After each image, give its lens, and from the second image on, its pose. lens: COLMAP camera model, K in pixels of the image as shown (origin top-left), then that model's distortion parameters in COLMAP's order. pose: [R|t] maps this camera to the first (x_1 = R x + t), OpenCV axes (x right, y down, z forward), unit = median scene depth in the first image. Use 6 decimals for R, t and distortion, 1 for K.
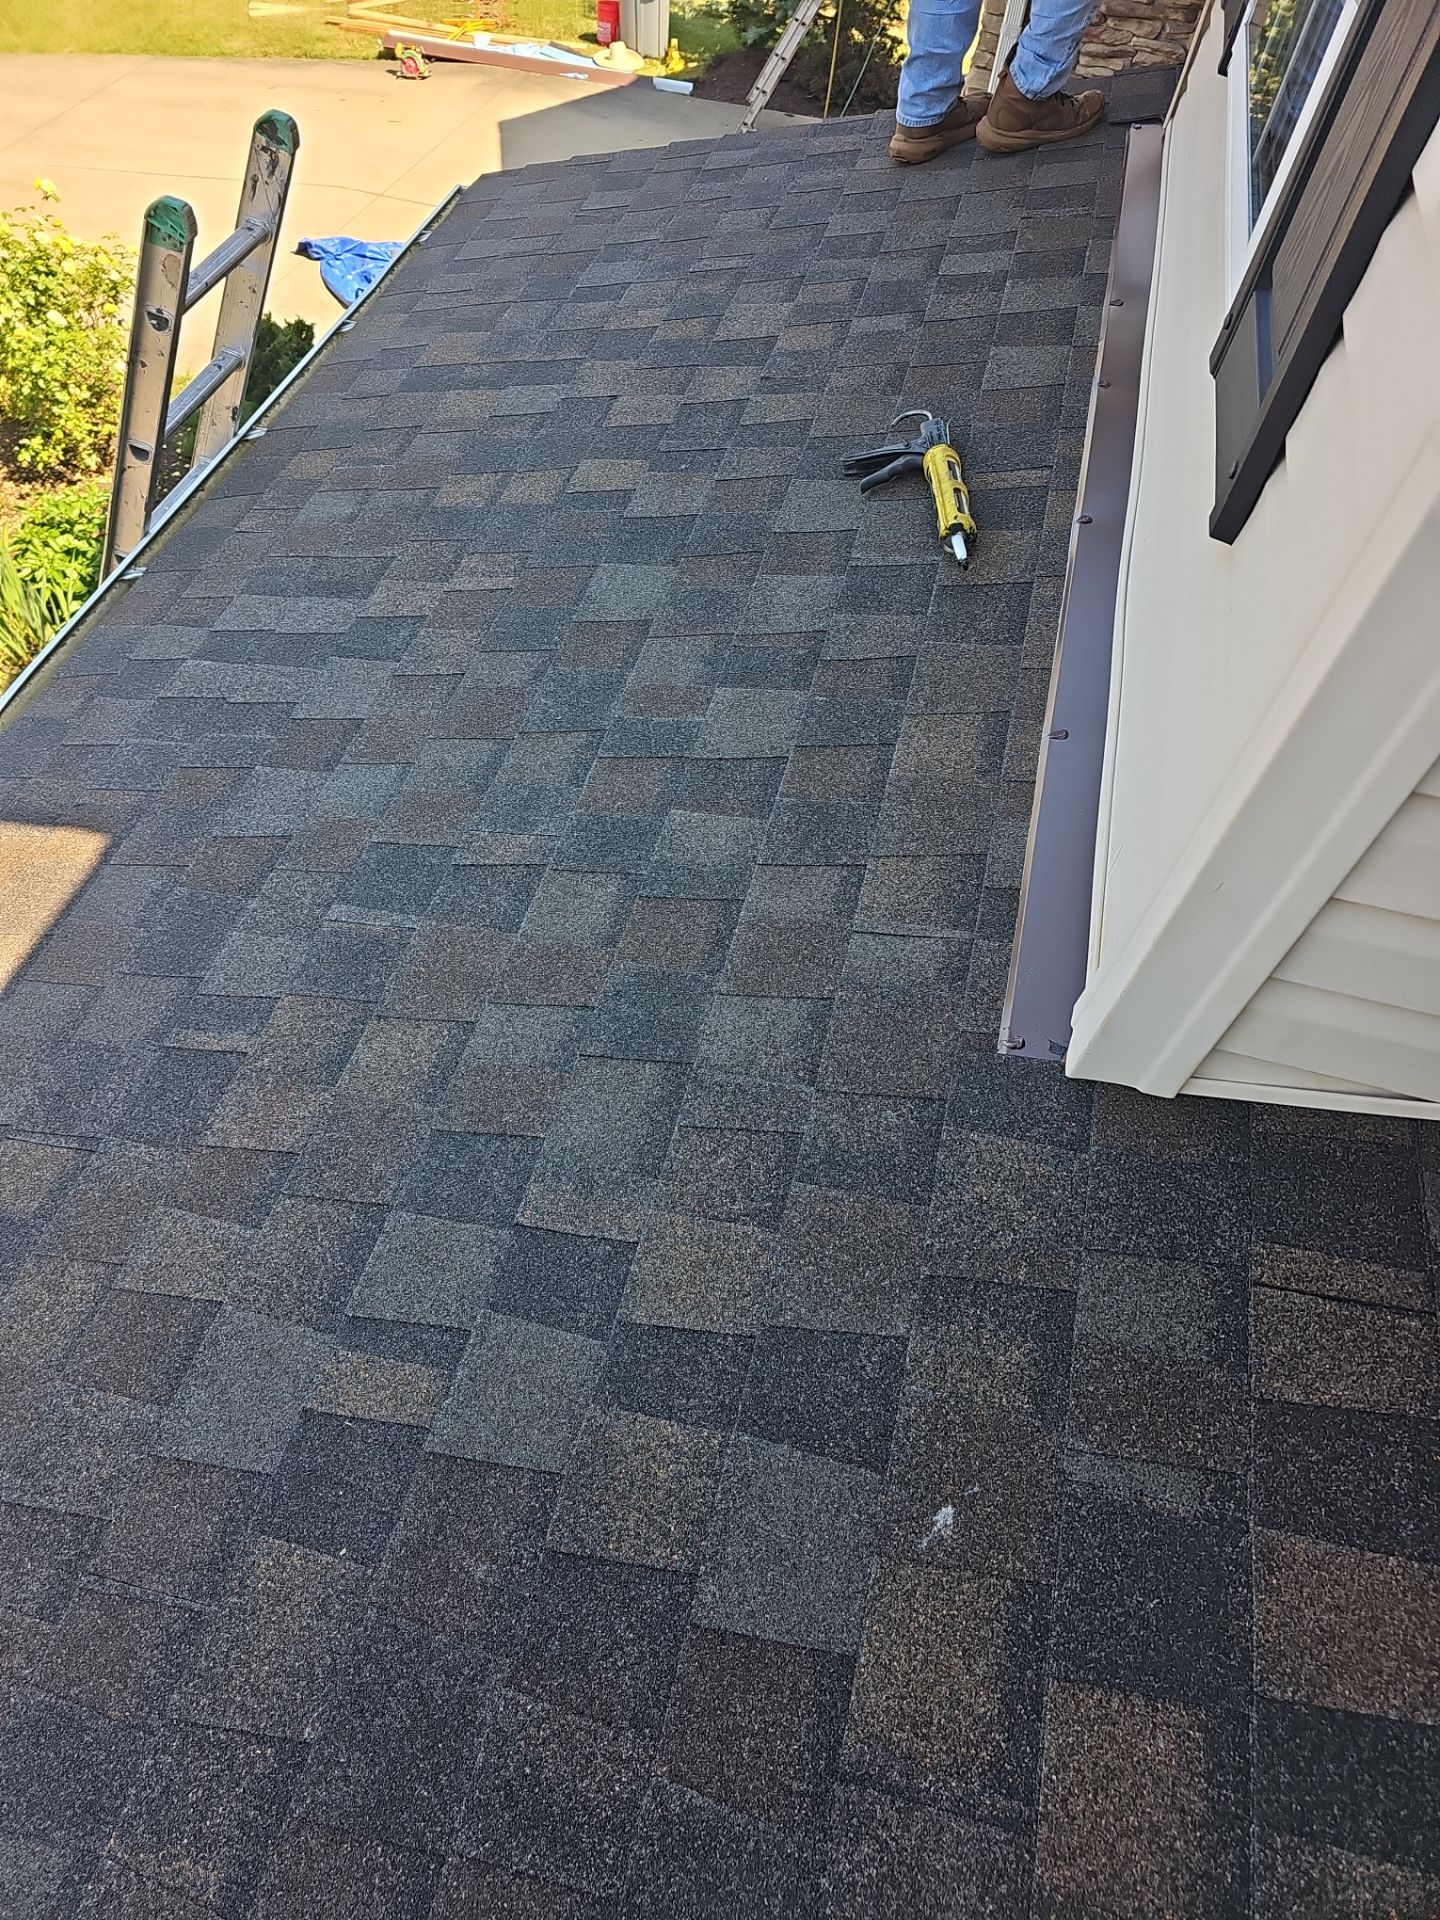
lens RADIAL K [[1263.4, 0, 720.0], [0, 1263.4, 960.0], [0, 0, 1]] dist [0.052299, -0.038188]
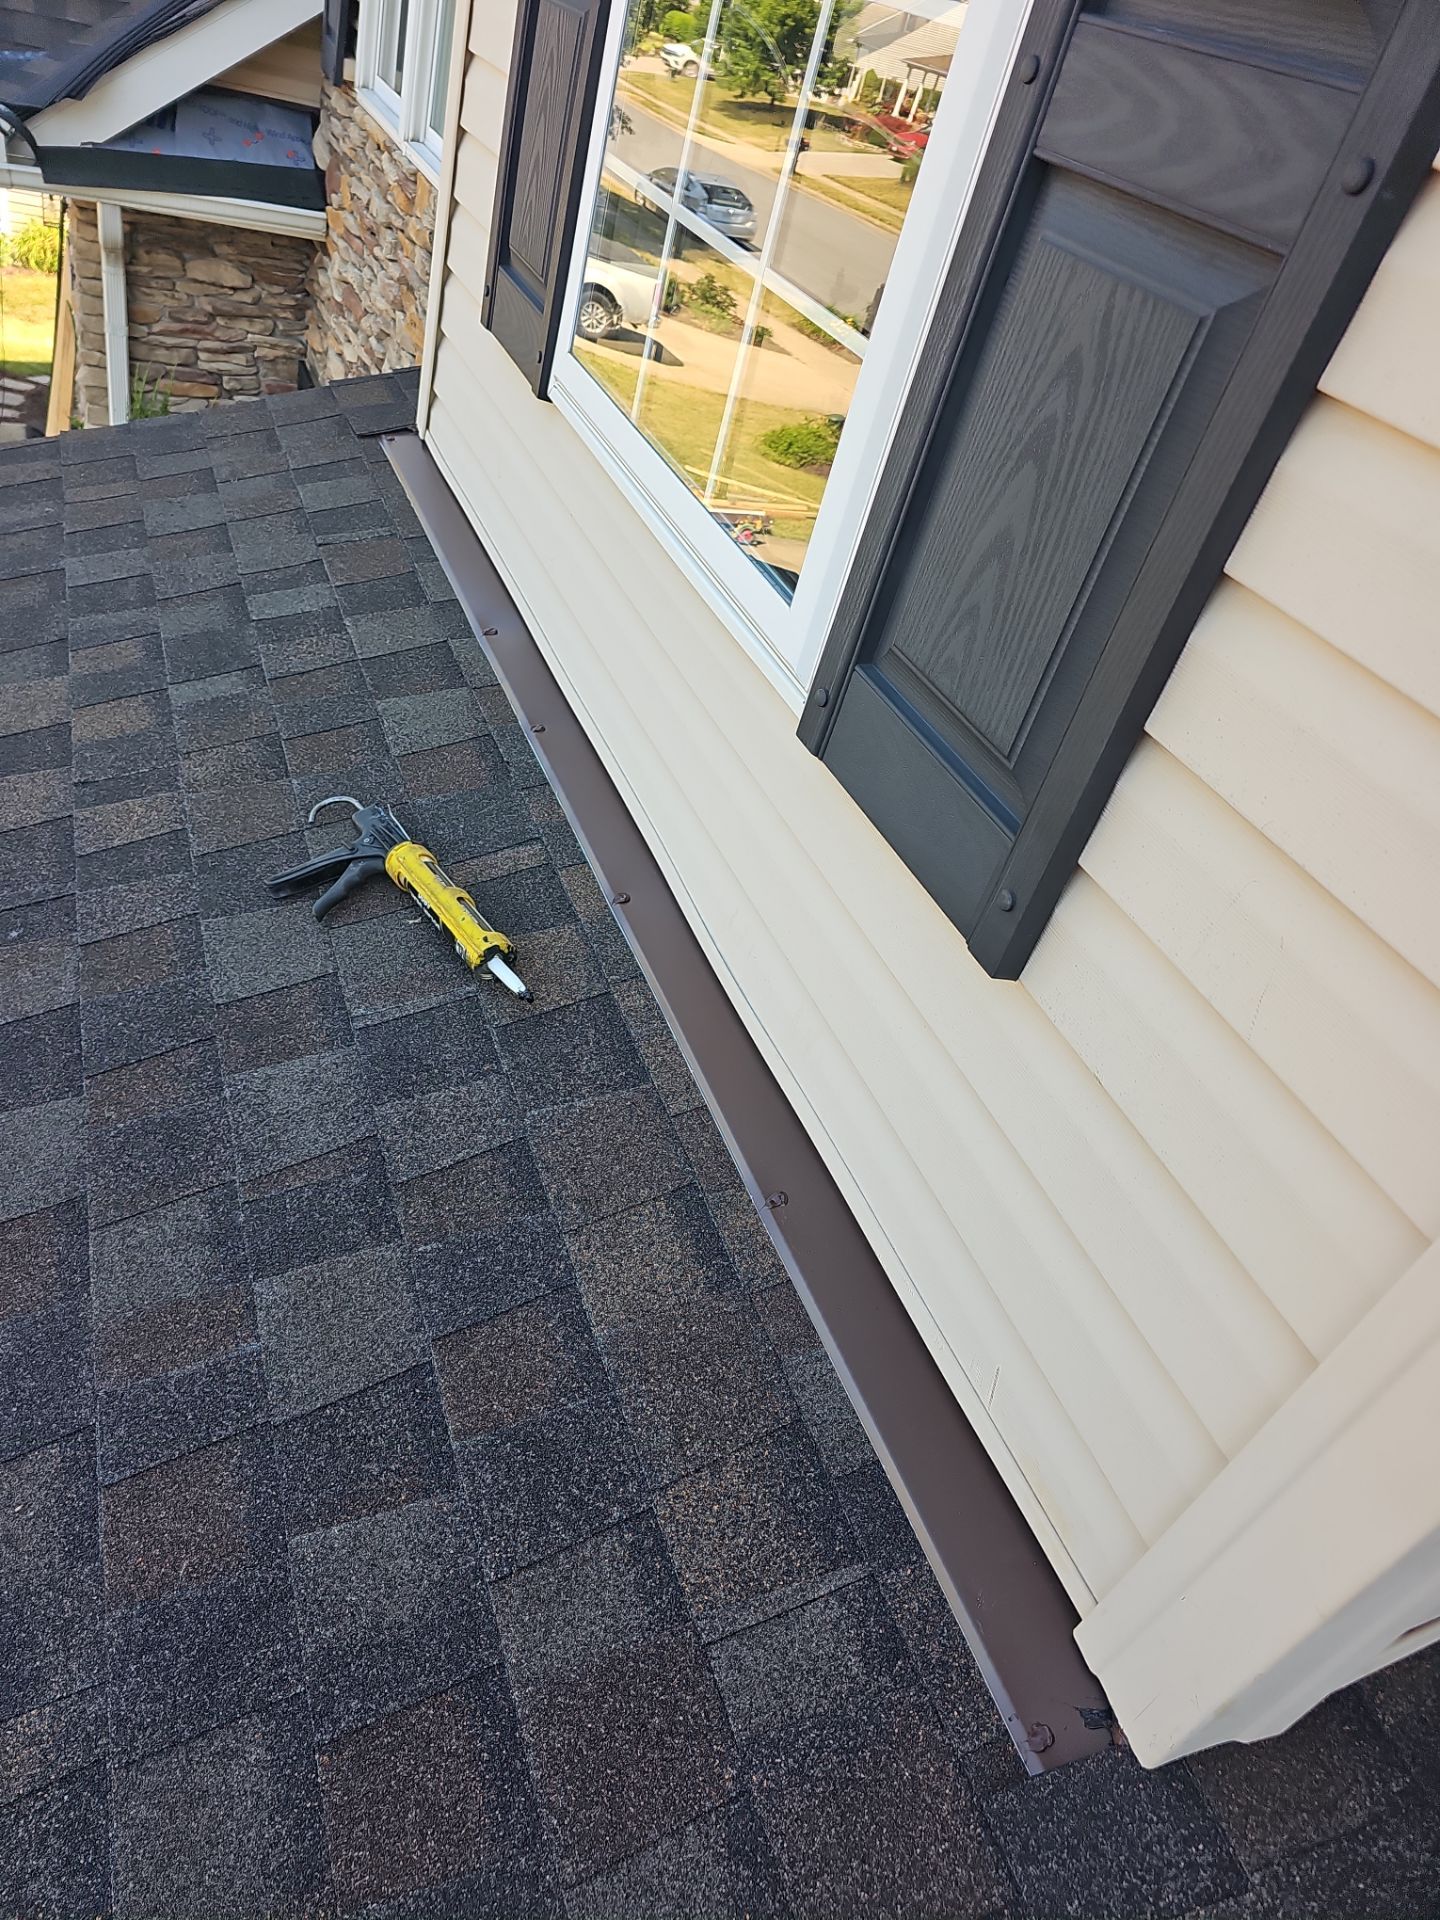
lens RADIAL K [[1263.4, 0, 720.0], [0, 1263.4, 960.0], [0, 0, 1]] dist [0.052299, -0.038188]
pose [[0.806772, -0.277552, 0.521616, -0.097389], [0.356181, 0.932824, -0.054542, -0.229735], [-0.471437, 0.229793, 0.851435, 0.267388]]
